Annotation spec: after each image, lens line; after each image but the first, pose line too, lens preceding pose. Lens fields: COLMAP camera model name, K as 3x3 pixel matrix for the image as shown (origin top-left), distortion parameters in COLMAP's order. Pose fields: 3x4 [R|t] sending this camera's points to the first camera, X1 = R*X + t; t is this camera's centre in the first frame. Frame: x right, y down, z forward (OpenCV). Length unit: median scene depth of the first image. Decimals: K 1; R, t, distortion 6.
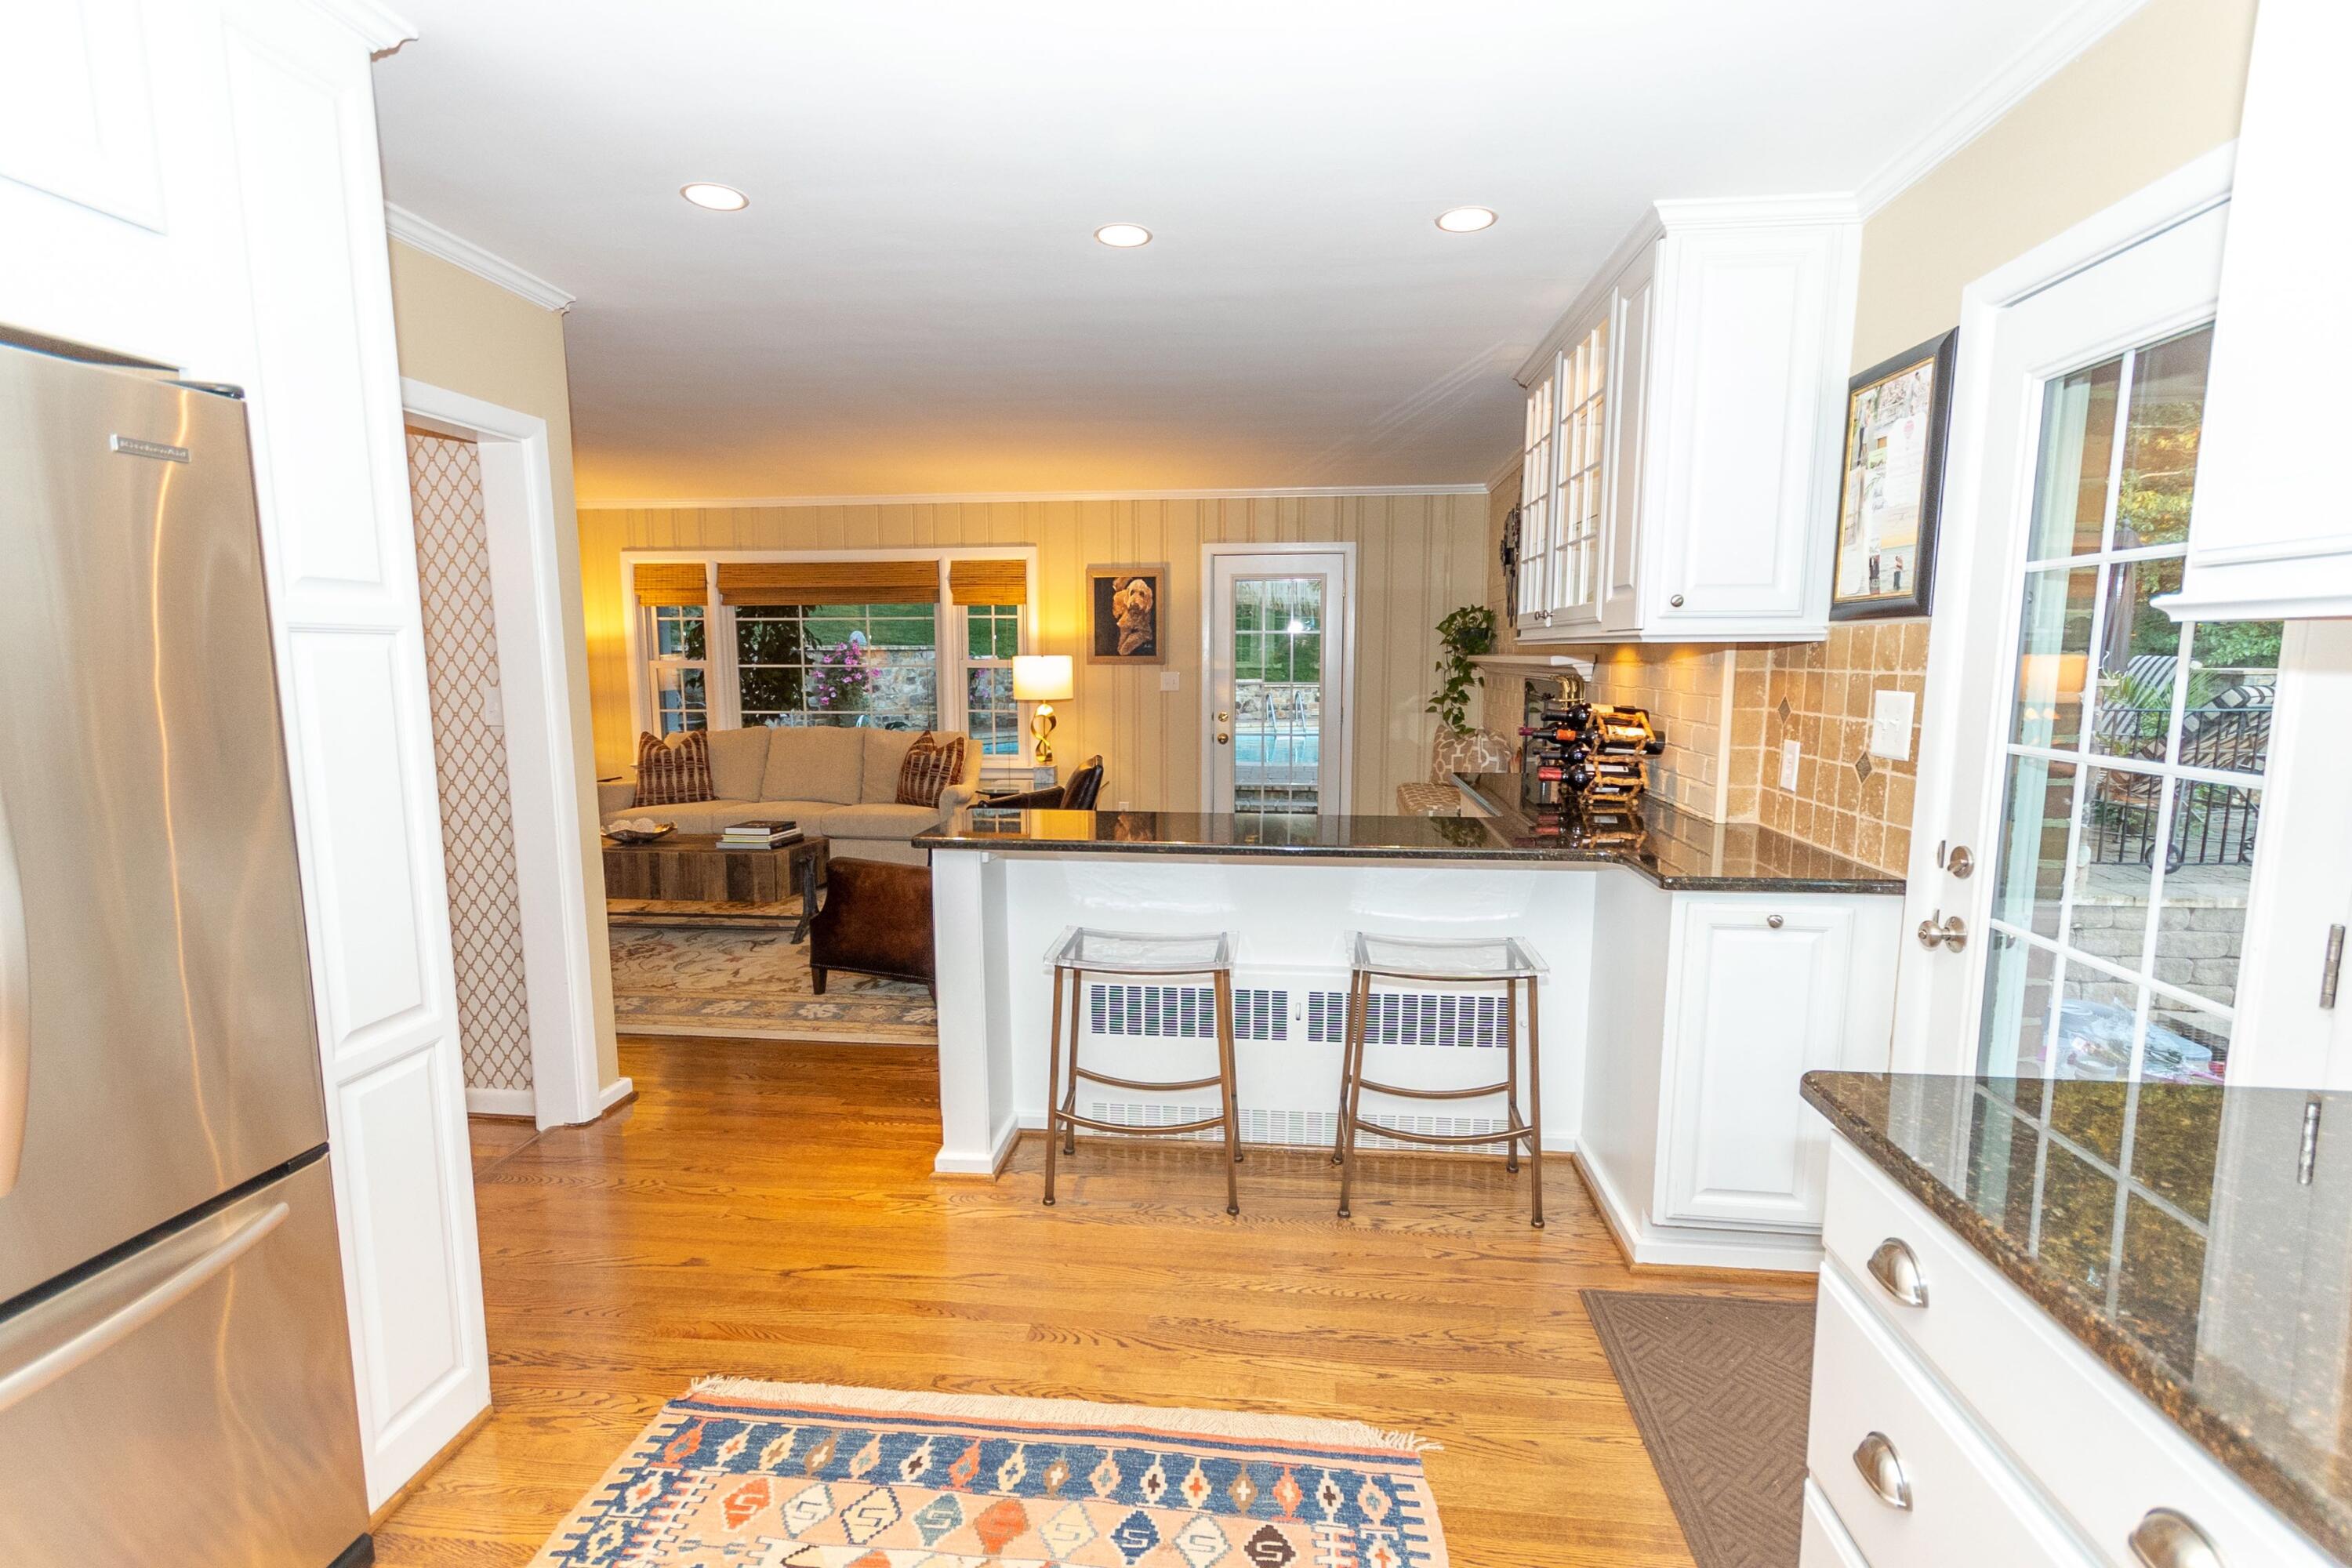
lens RADIAL K [[1081.2, 0, 1182.9], [0, 1081.2, 798.8], [0, 0, 1]] dist [0.011238, 0.000916]
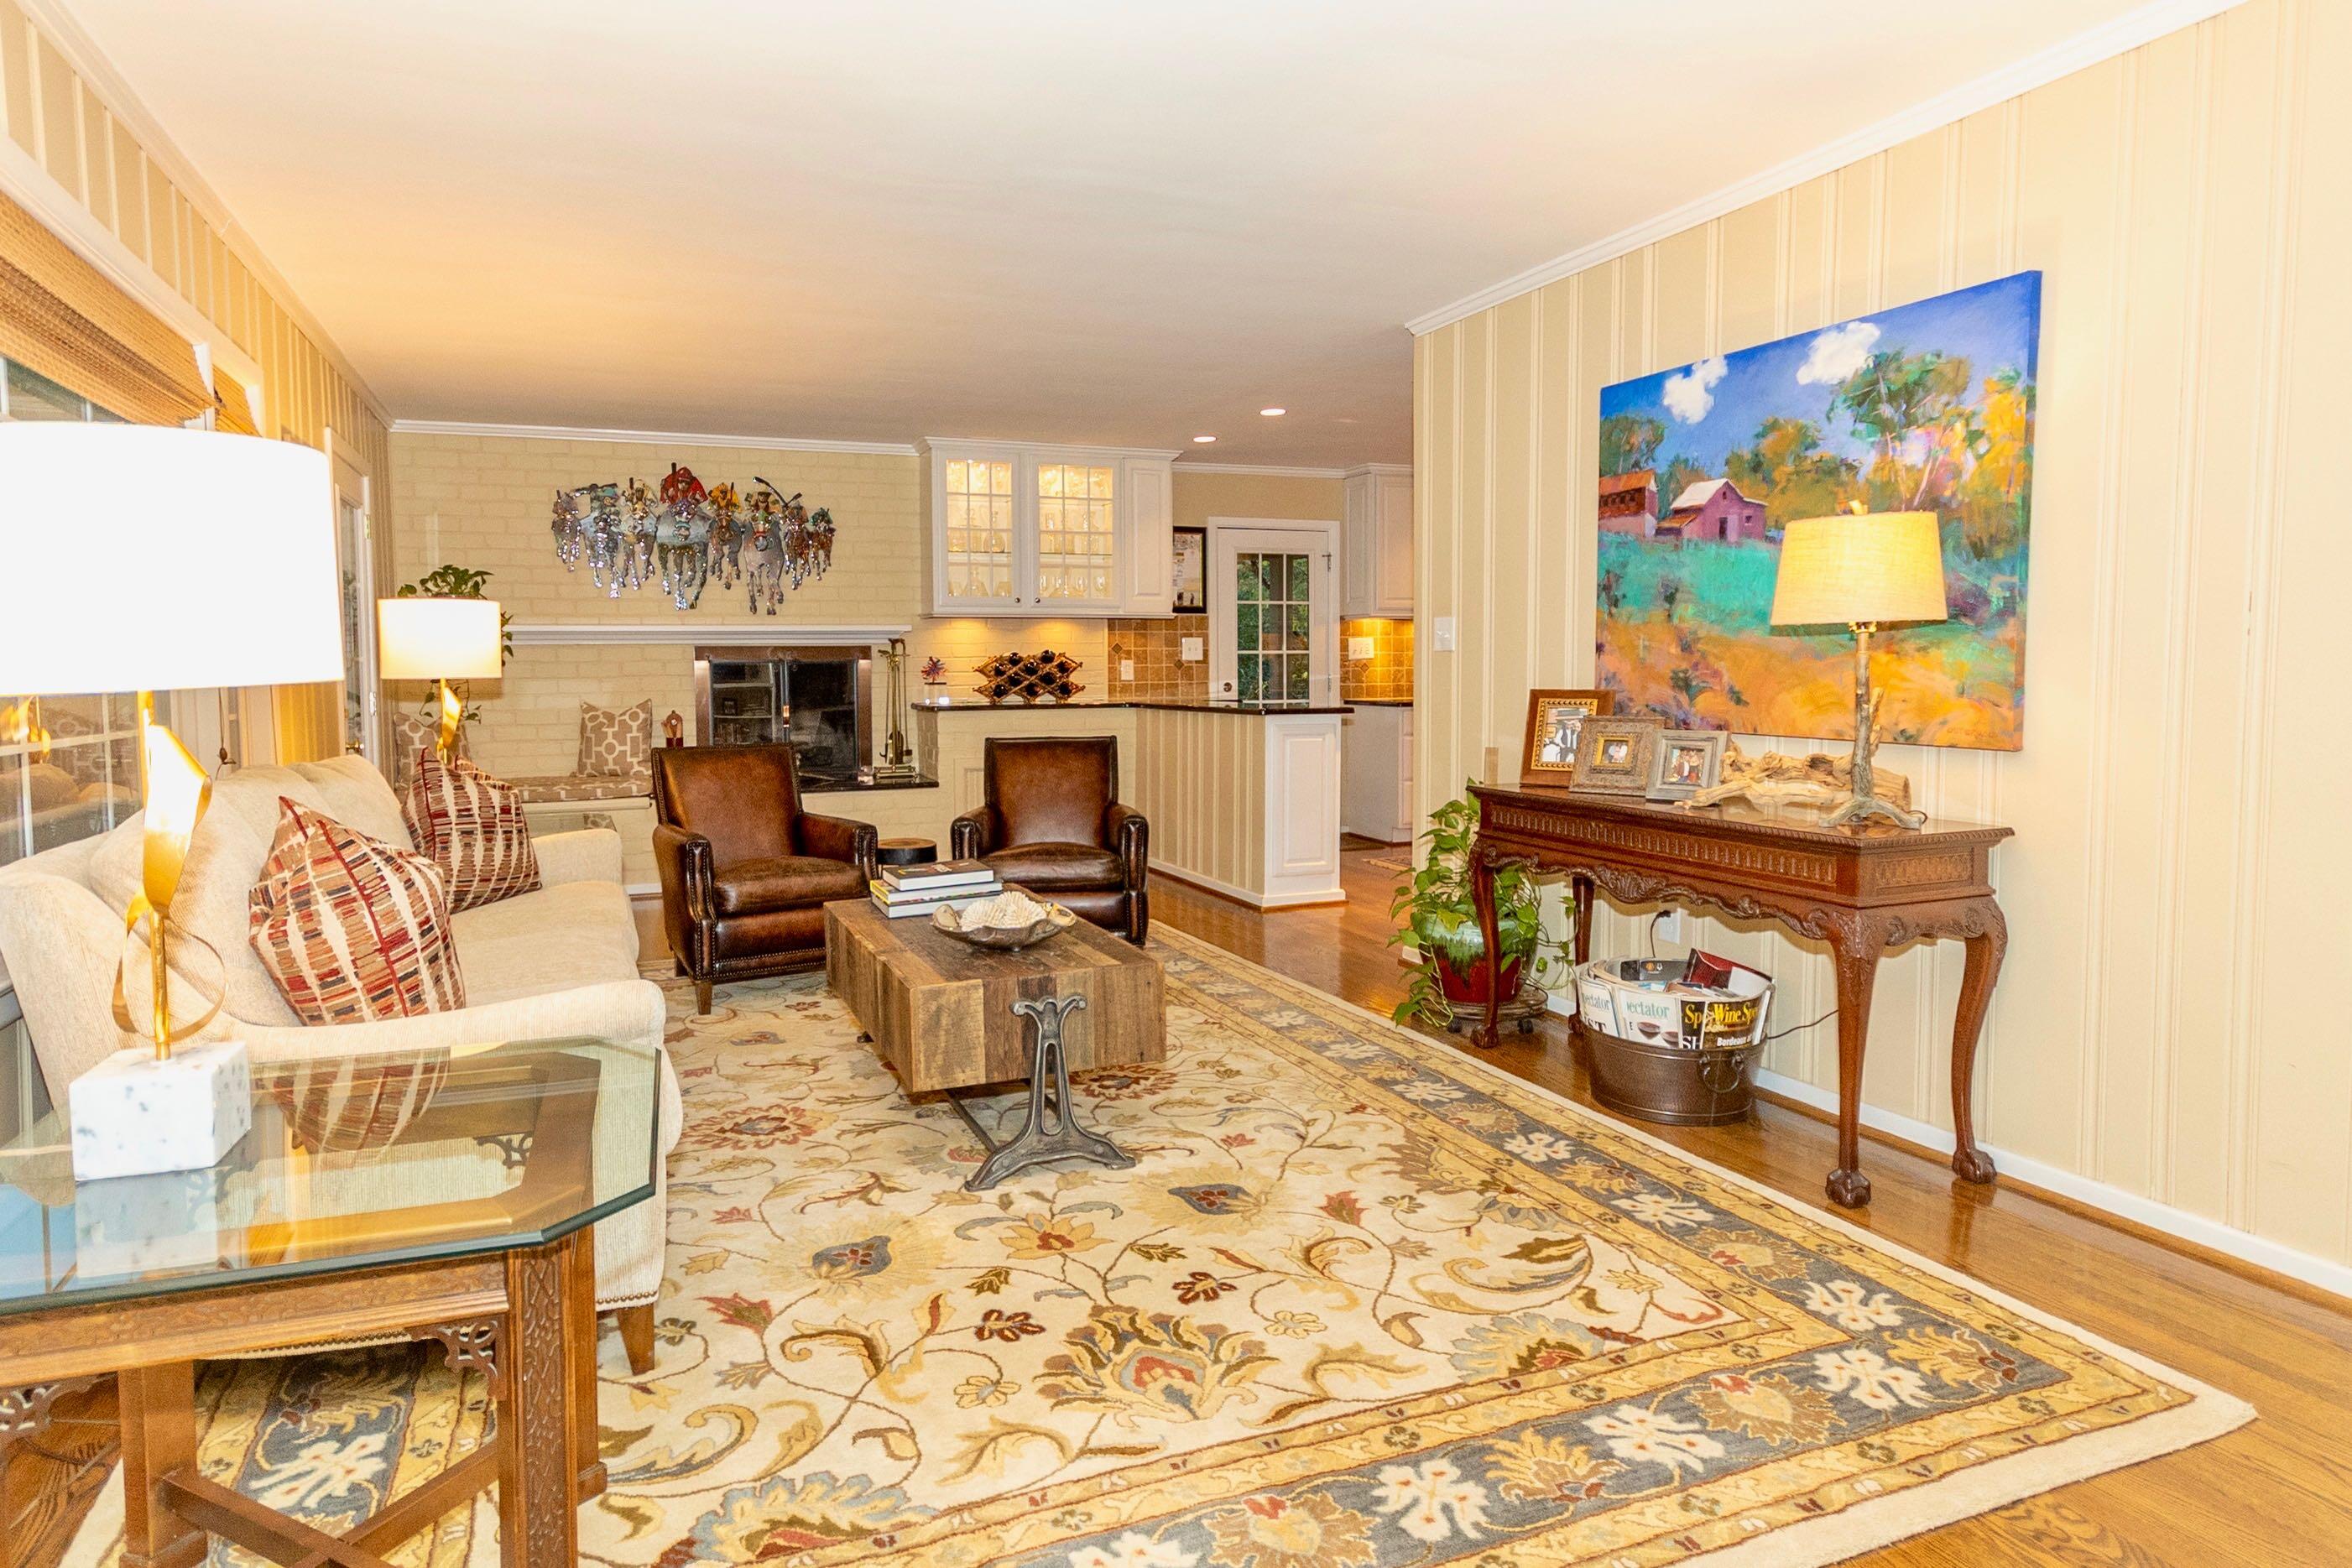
lens RADIAL K [[1317.4, 0, 1089.2], [0, 1317.4, 737.3], [0, 0, 1]] dist [0.004356, 0.002142]
pose [[-0.445937, -0.041402, 0.894106, -0.861089], [0.131448, 0.985069, 0.111174, -0.093281], [-0.885359, 0.167105, -0.433837, 0.993381]]
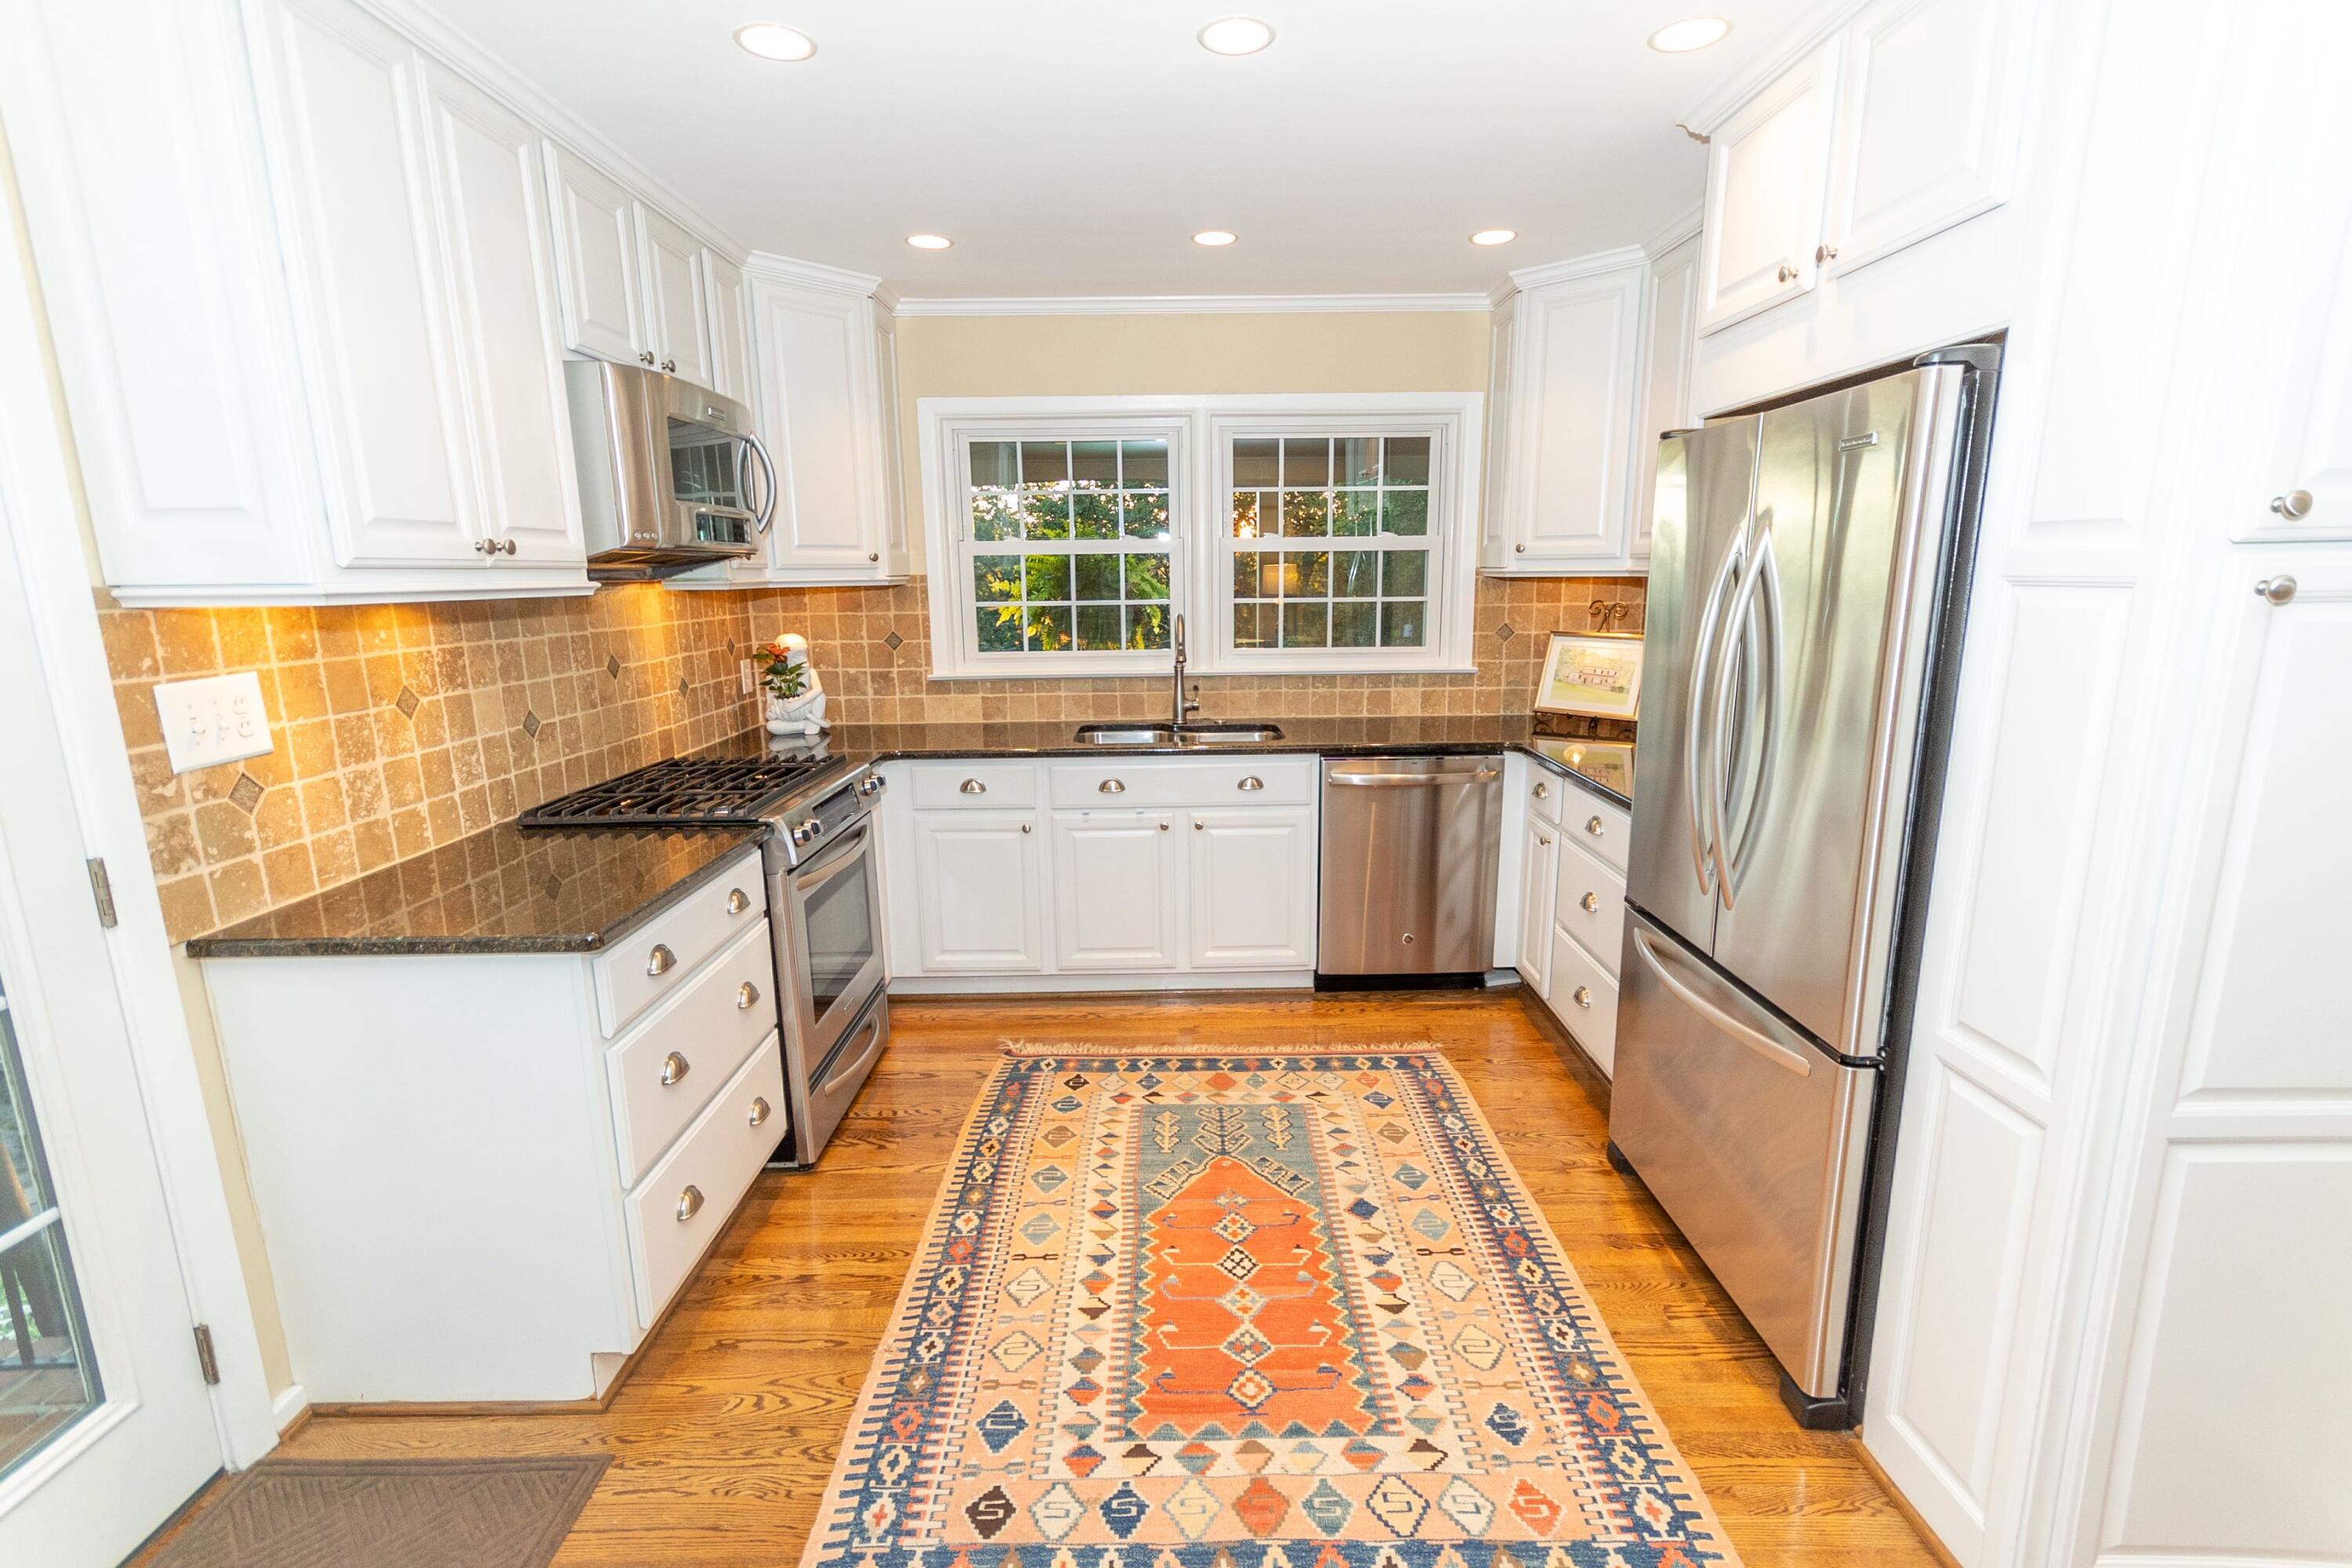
lens RADIAL K [[1083.1, 0, 1184.2], [0, 1083.1, 798.4], [0, 0, 1]] dist [0.008008, -0.000483]
pose [[-0.993455, 0.035484, -0.108576, -0.003401], [-0.002982, 0.942145, 0.335192, -0.071034], [0.114188, 0.333321, -0.935873, 0.449462]]
